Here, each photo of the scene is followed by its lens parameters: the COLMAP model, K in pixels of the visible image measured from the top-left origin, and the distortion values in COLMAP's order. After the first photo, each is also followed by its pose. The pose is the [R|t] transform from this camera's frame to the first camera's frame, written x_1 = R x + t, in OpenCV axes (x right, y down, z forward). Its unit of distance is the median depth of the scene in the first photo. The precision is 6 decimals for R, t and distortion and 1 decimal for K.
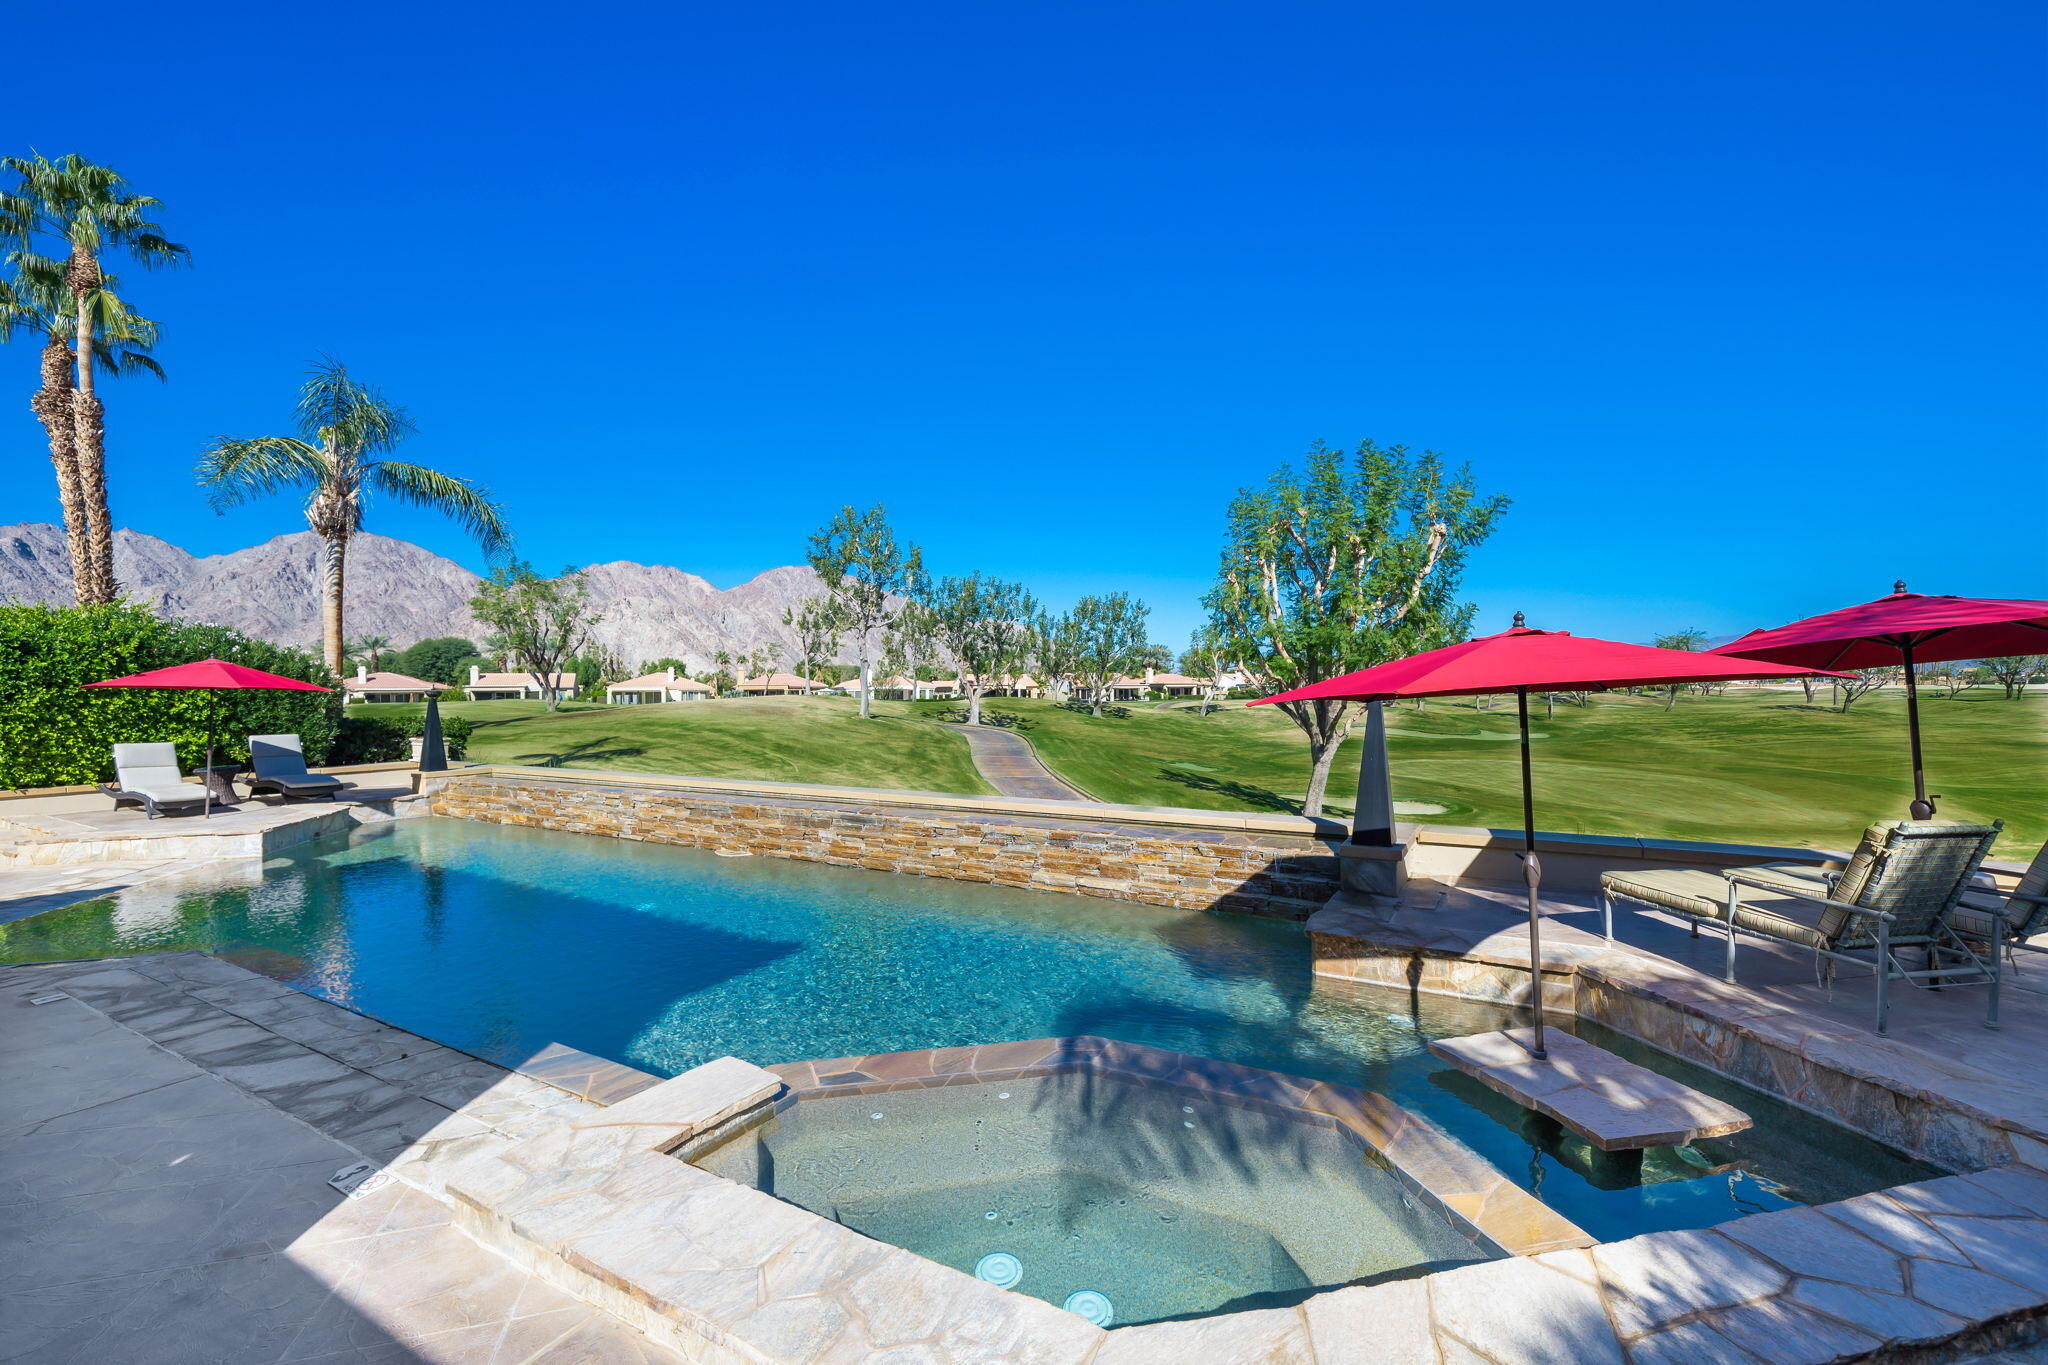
lens RADIAL K [[874.2, 0, 1033.9], [0, 874.2, 692.0], [0, 0, 1]] dist [0.011270, 0.000181]
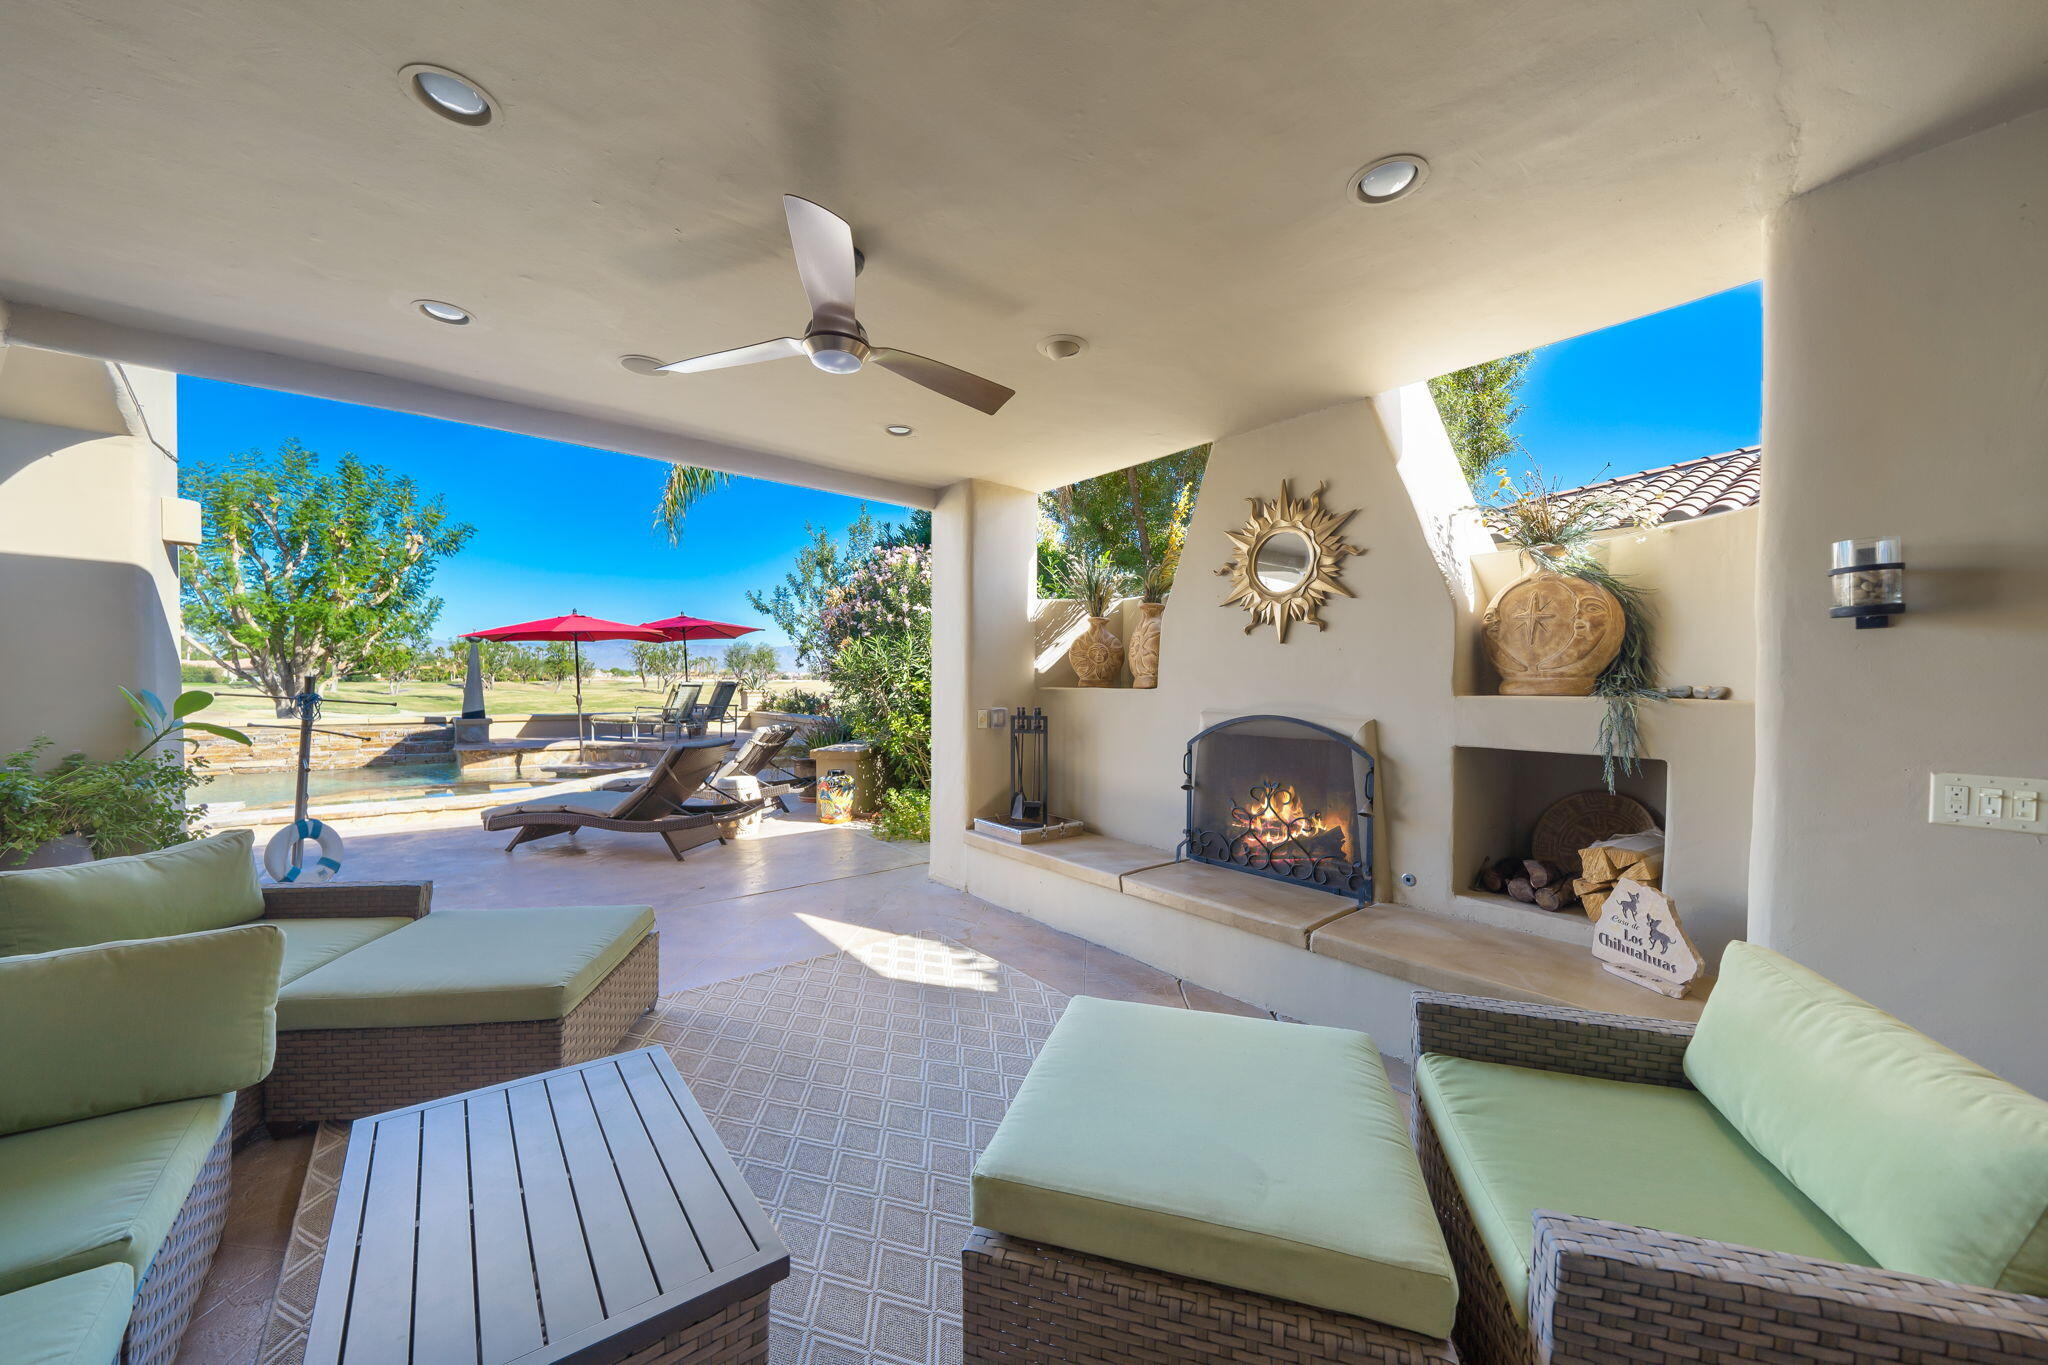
lens RADIAL K [[714.9, 0, 1022.2], [0, 714.9, 692.5], [0, 0, 1]] dist [-0.001012, -0.000111]
pose [[0.353651, -0.000021, 0.935378, -0.221372], [-0.011825, 0.999920, 0.004493, 0.029729], [-0.935303, -0.012650, 0.353622, -0.233920]]
